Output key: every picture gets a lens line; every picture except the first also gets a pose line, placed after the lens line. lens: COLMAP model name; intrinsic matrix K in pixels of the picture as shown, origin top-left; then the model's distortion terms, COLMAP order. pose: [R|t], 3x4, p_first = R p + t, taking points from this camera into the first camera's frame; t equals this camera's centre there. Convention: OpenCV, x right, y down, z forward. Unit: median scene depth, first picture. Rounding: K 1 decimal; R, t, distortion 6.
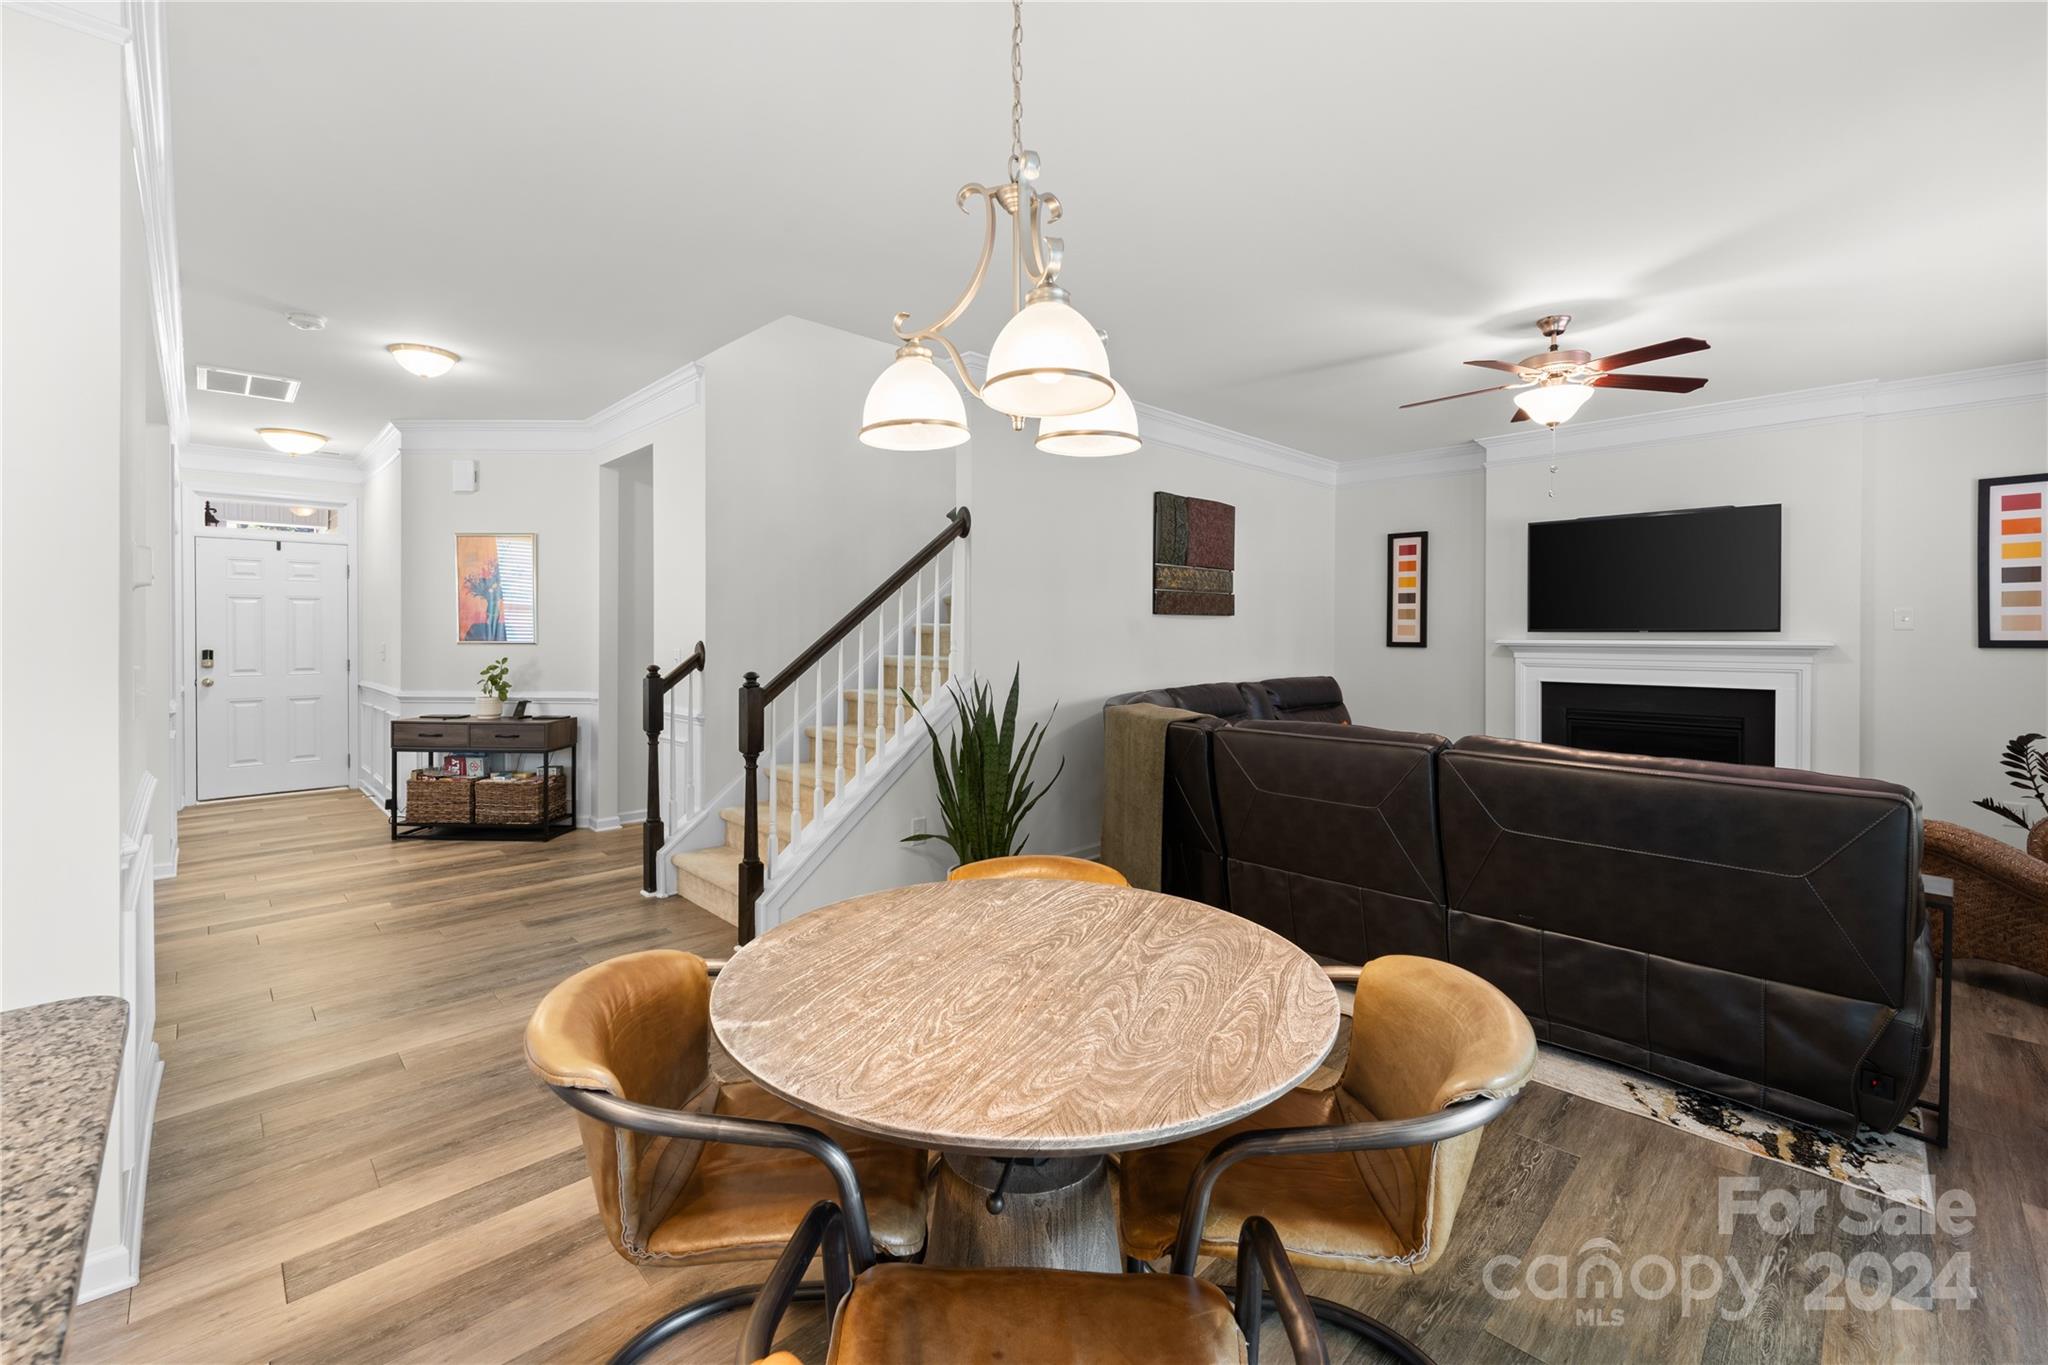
lens RADIAL K [[841.7, 0, 1019.7], [0, 841.7, 645.4], [0, 0, 1]] dist [-0.000480, -0.000053]
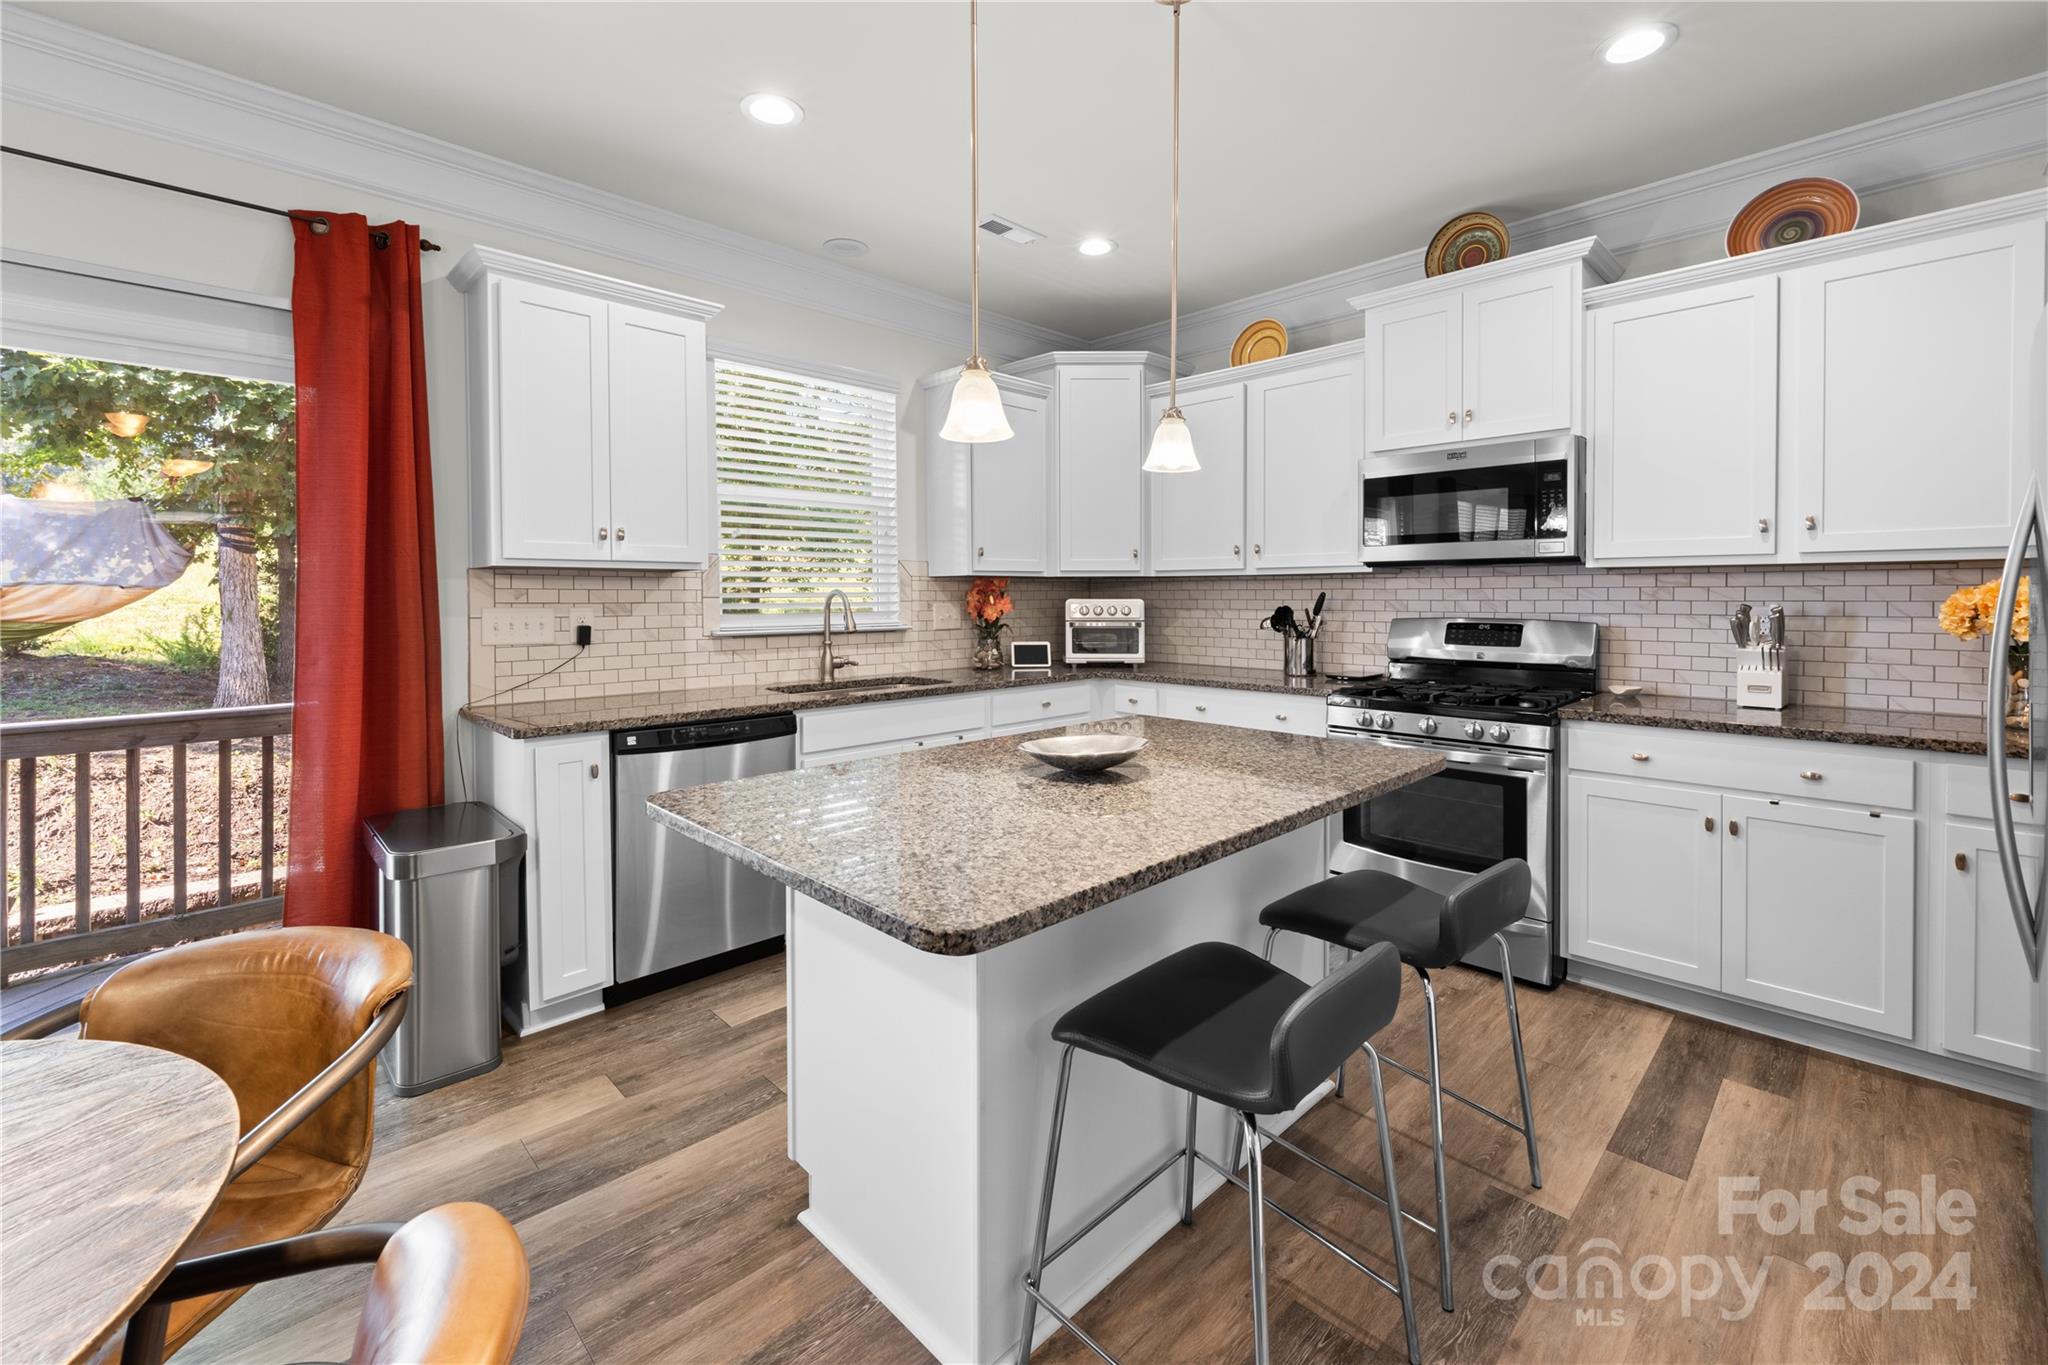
lens RADIAL K [[854.7, 0, 1029.5], [0, 854.7, 610.1], [0, 0, 1]] dist [-0.002200, -0.000421]
pose [[-0.999989, 0.001729, -0.004253, -0.252599], [0.001586, 0.999442, 0.033374, 0.003433], [0.004308, 0.033367, -0.999434, 0.426683]]
